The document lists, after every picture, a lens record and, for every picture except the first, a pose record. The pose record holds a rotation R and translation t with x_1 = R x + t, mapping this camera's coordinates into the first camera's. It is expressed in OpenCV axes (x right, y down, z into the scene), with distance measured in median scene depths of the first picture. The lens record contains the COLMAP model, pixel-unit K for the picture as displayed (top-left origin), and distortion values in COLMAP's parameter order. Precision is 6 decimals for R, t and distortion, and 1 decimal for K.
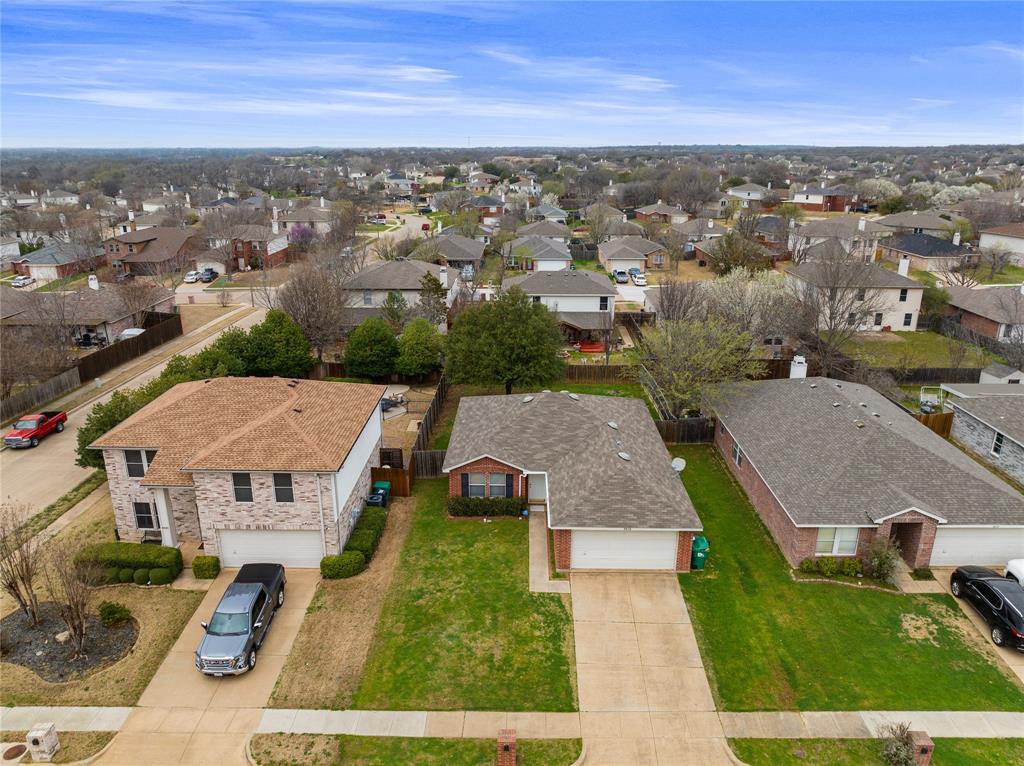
lens RADIAL K [[724.4, 0, 514.2], [0, 724.4, 382.9], [0, 0, 1]] dist [-0.041593, 0.001111]
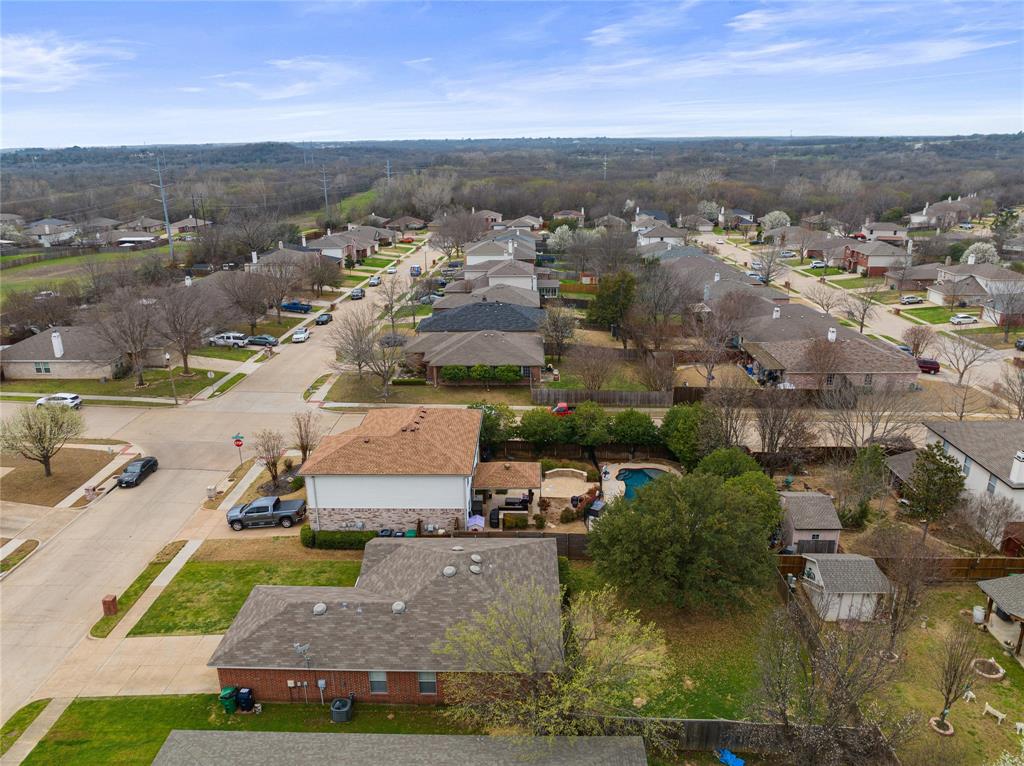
lens RADIAL K [[728.3, 0, 514.3], [0, 728.3, 413.9], [0, 0, 1]] dist [-0.053755, 0.032117]
pose [[-0.002458, 0.348678, -0.937239, 1.220745], [-0.304242, 0.892551, 0.332850, -0.684142], [0.952592, 0.285966, 0.103889, 1.301739]]
